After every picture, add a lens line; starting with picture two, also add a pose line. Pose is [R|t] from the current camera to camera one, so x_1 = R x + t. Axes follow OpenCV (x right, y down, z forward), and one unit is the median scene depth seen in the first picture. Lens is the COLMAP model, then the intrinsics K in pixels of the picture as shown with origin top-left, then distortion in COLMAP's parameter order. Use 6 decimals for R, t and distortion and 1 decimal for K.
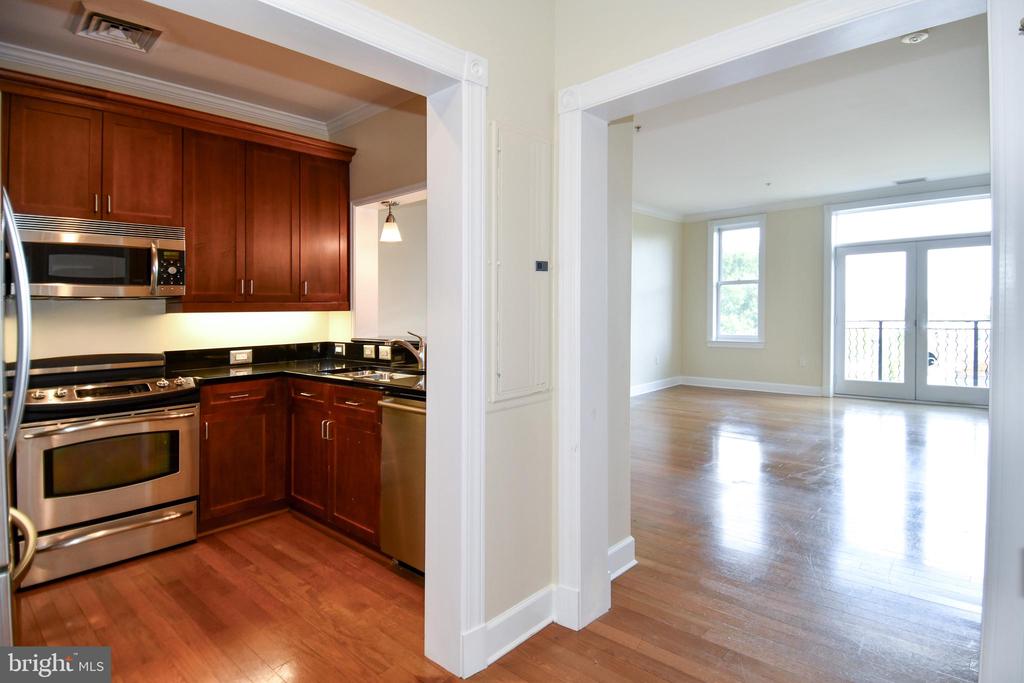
lens RADIAL K [[595.9, 0, 510.4], [0, 595.9, 285.7], [0, 0, 1]] dist [0.022113, -0.052515]
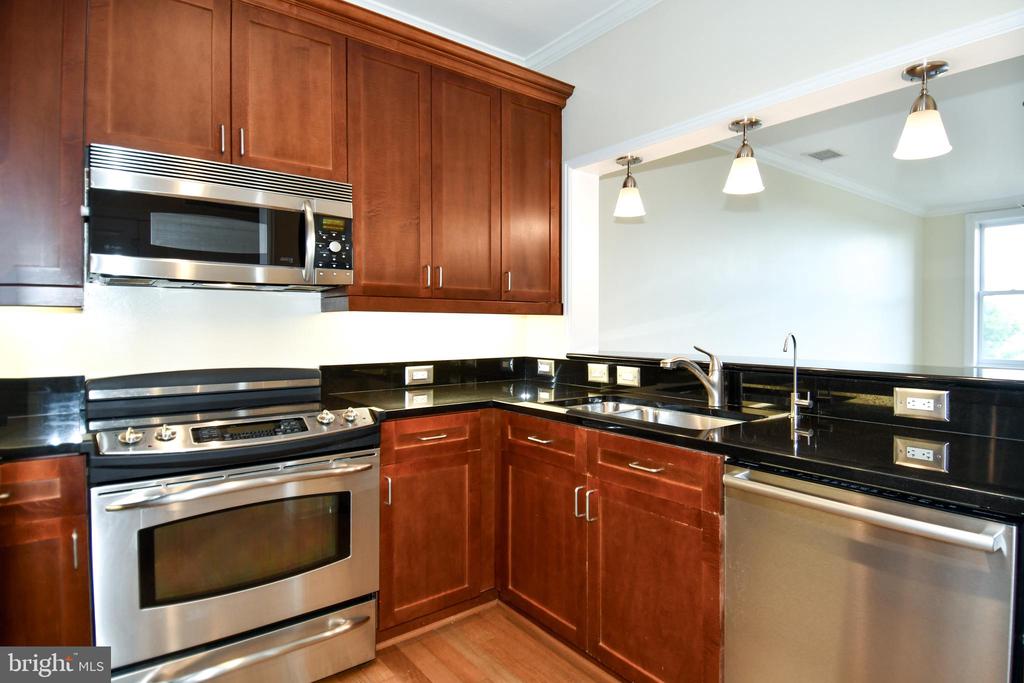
lens RADIAL K [[541.4, 0, 538.4], [0, 541.4, 330.7], [0, 0, 1]] dist [0.045312, -0.050032]
pose [[0.994772, 0.021047, -0.099928, -0.274868], [-0.016359, 0.998737, 0.047507, 0.035390], [0.100802, -0.045623, 0.993860, 0.408719]]
